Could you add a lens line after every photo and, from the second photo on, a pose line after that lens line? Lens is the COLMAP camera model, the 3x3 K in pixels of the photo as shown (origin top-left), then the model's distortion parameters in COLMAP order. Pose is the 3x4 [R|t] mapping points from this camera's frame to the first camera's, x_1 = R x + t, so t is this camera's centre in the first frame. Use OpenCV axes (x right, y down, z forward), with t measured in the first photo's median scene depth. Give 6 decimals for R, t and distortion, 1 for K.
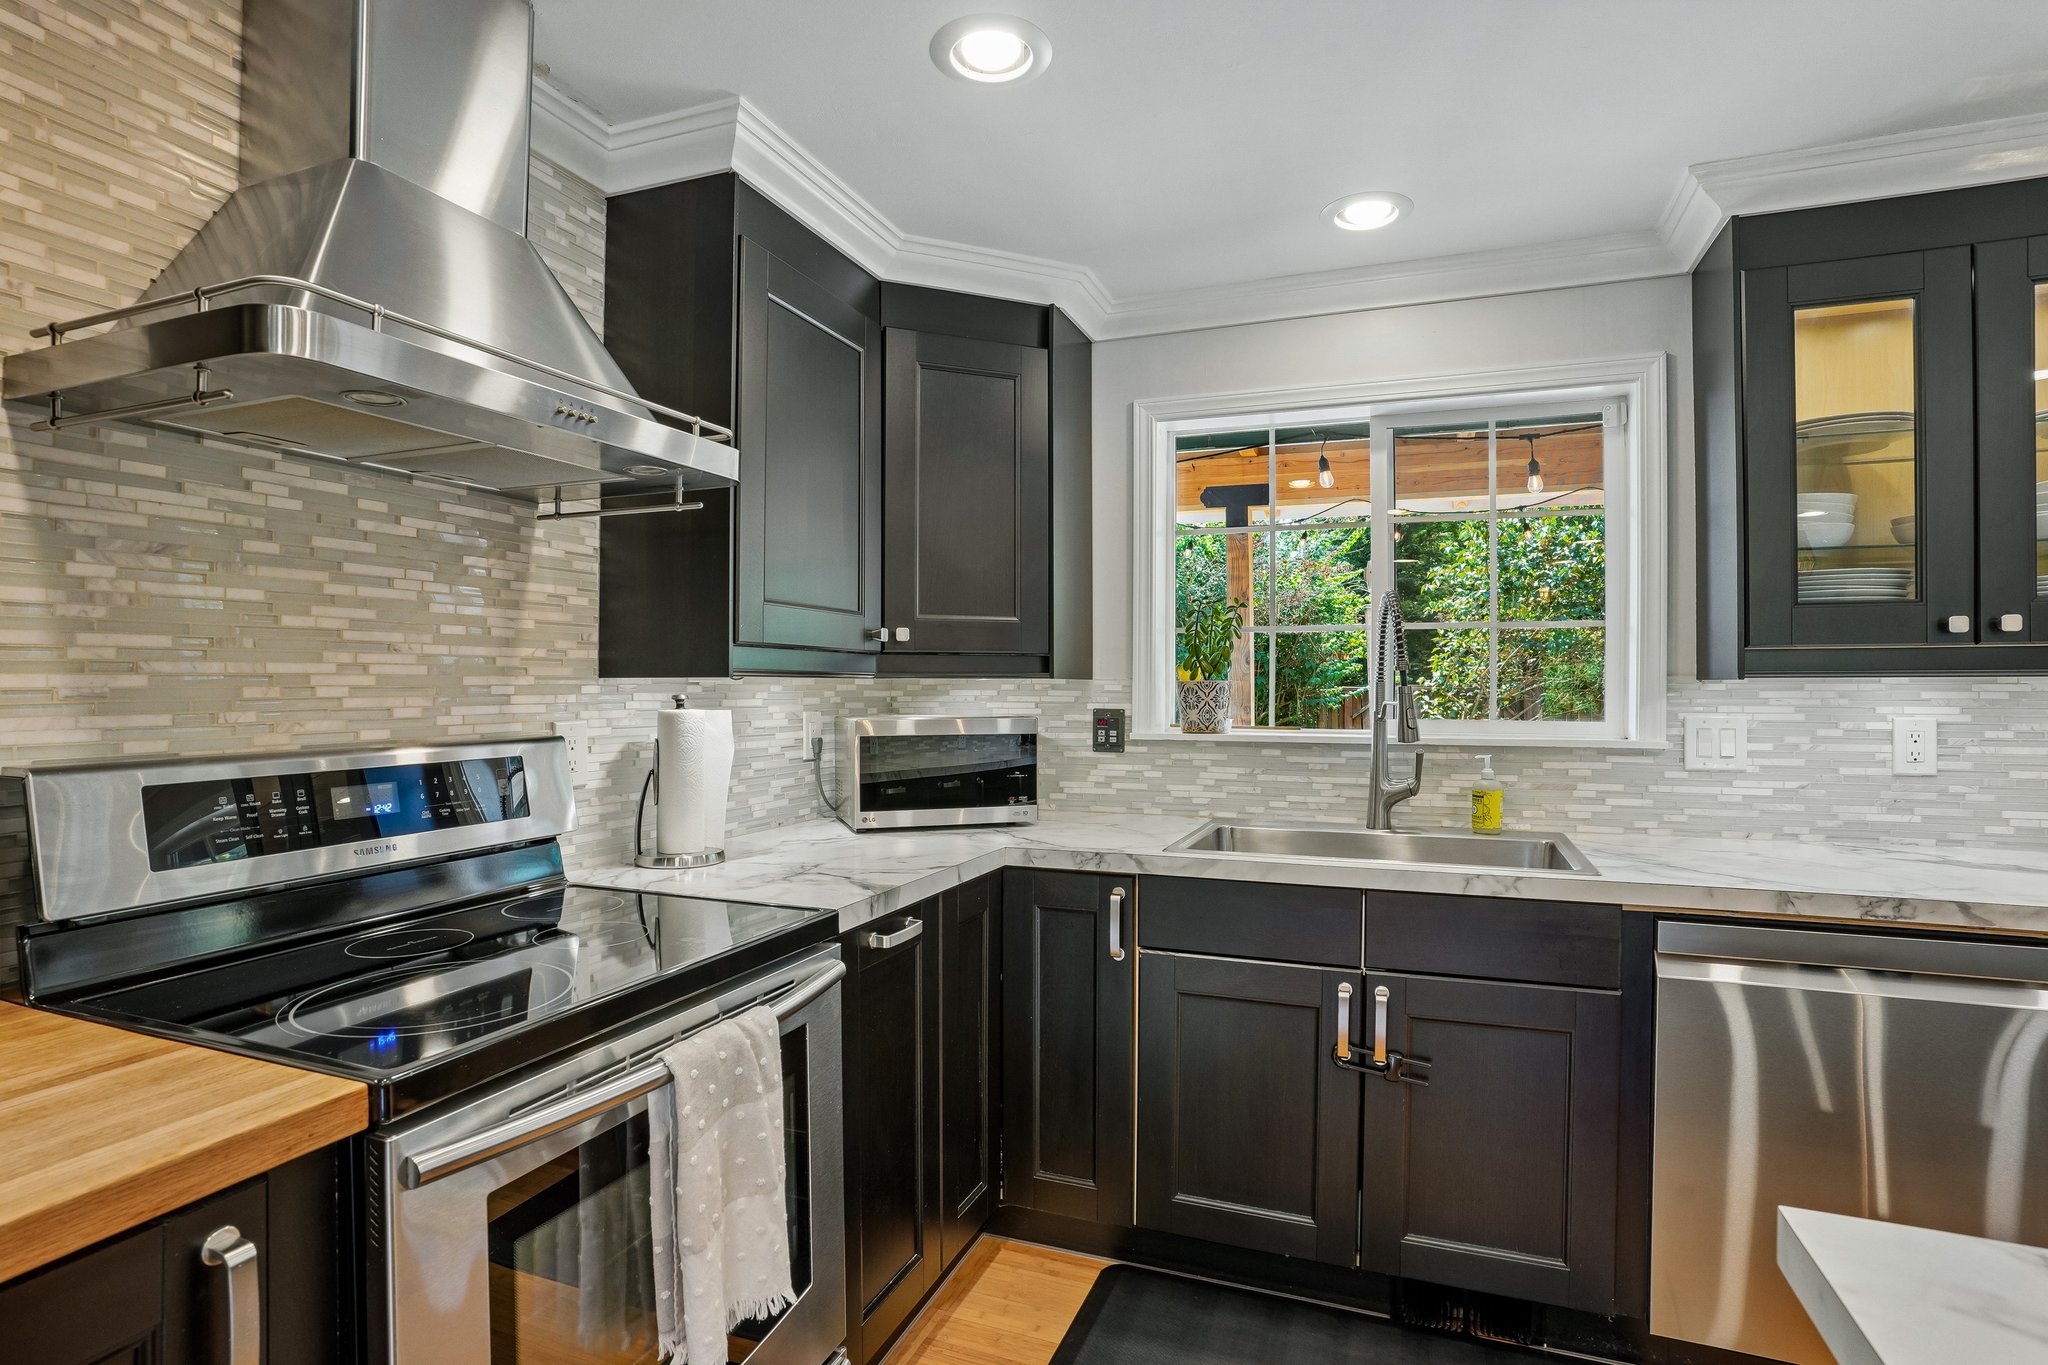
lens RADIAL K [[1023.6, 0, 1025.8], [0, 1023.6, 676.7], [0, 0, 1]] dist [-0.075698, 0.034795]
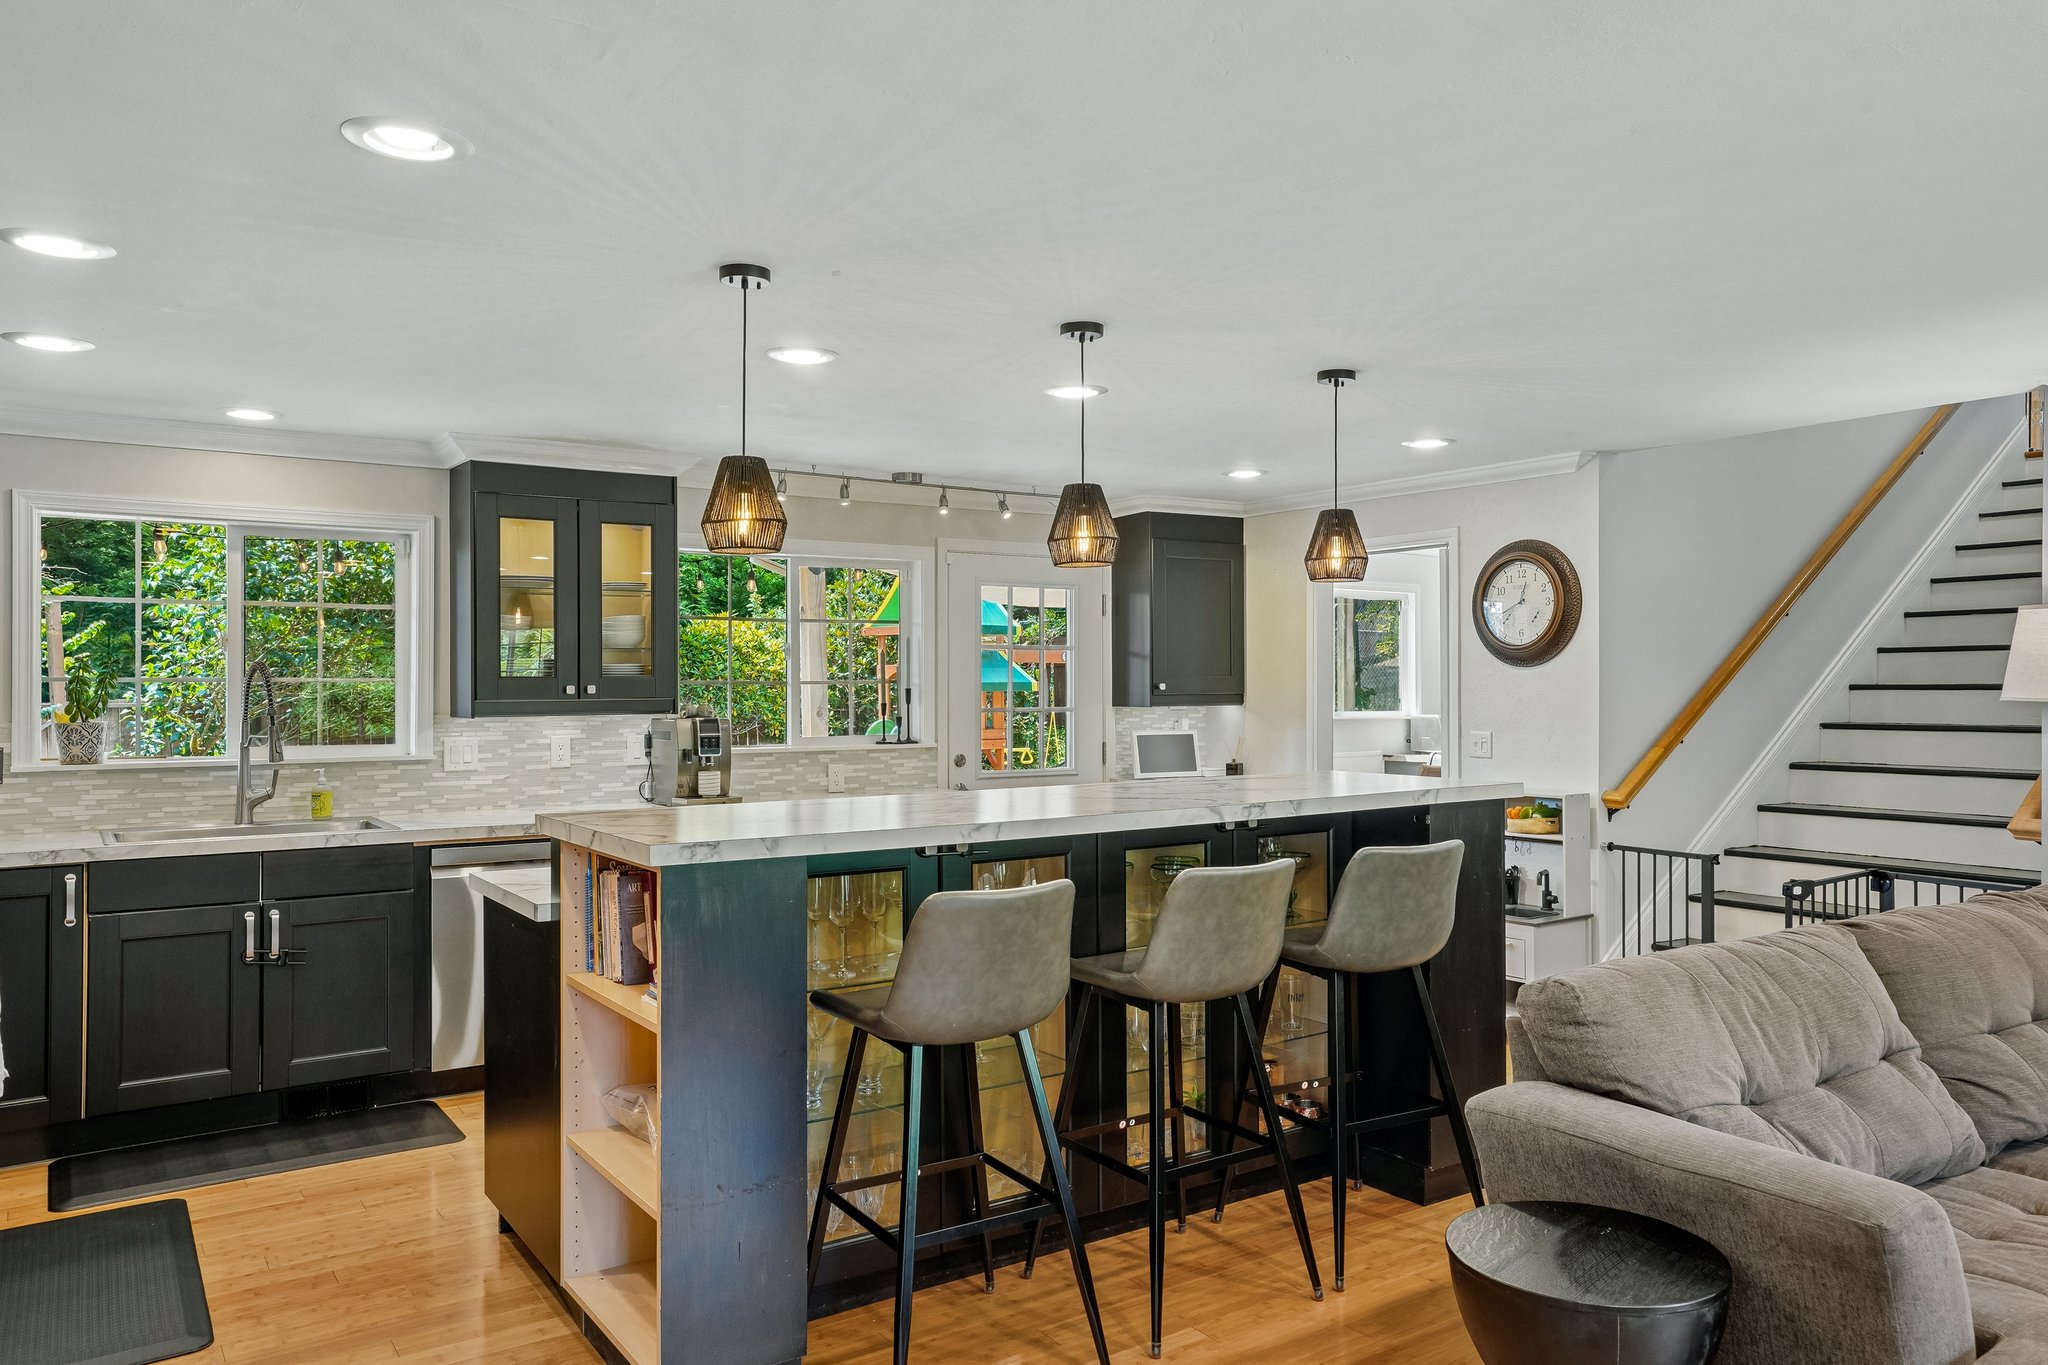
lens RADIAL K [[1448.3, 0, 1023.0], [0, 1448.3, 692.5], [0, 0, 1]] dist [-0.003456, 0.042876]
pose [[0.569486, -0.007133, 0.821970, -0.747840], [-0.003025, 0.999937, 0.010774, -0.064693], [-0.821996, -0.008622, 0.569429, -1.129242]]
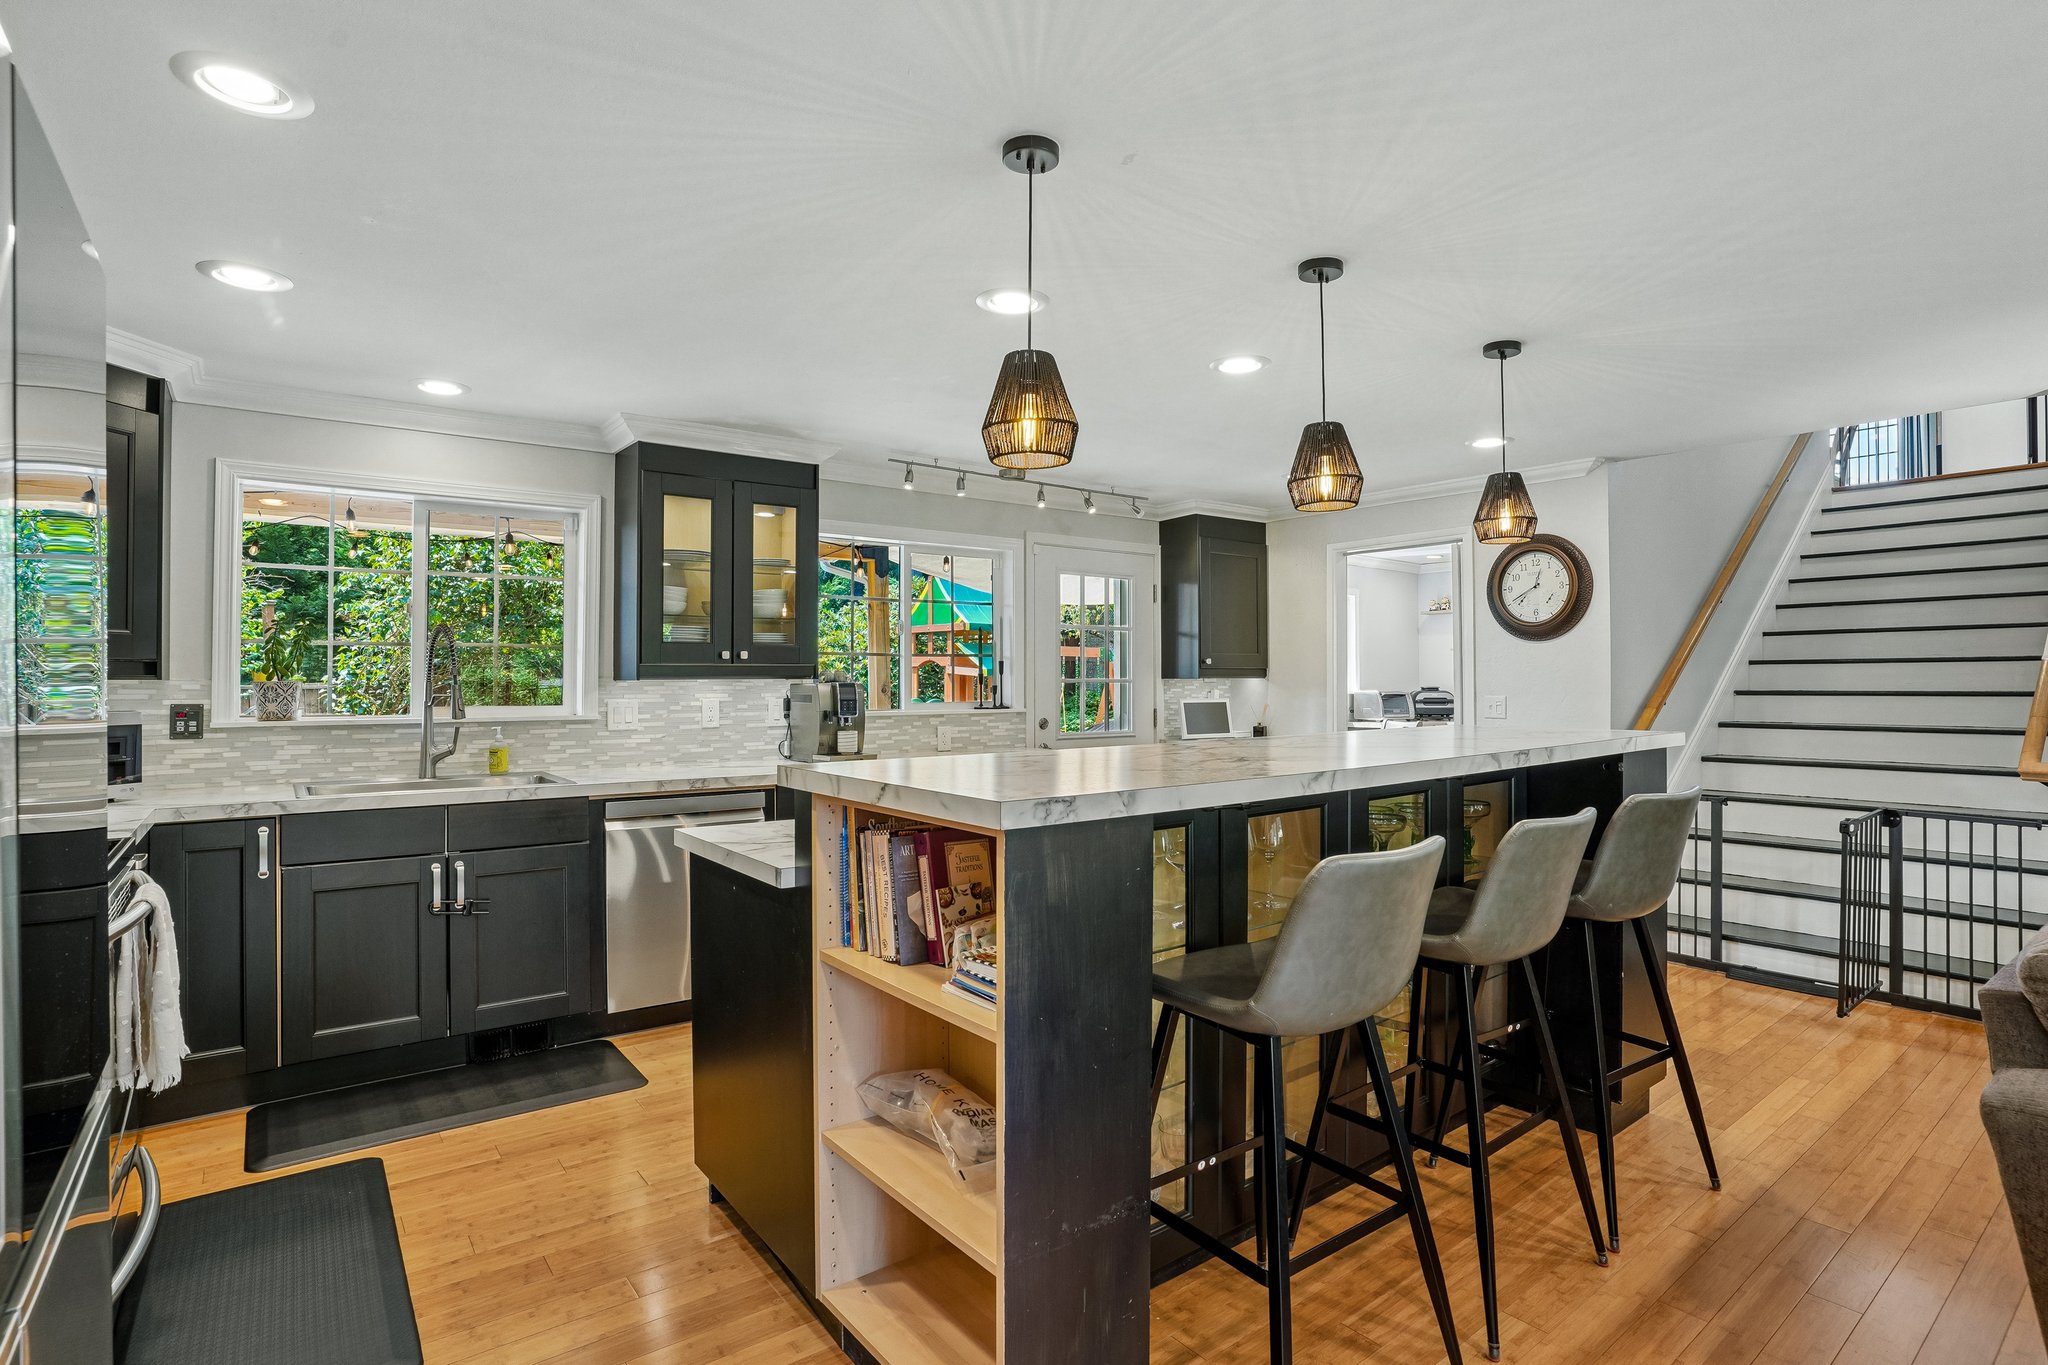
lens RADIAL K [[1023.6, 0, 1025.8], [0, 1023.6, 676.7], [0, 0, 1]] dist [-0.075698, 0.034795]
pose [[0.517932, 0.001858, 0.855420, -0.495002], [-0.003976, 0.999992, 0.000235, -0.006863], [-0.855413, -0.003523, 0.517935, -0.574054]]
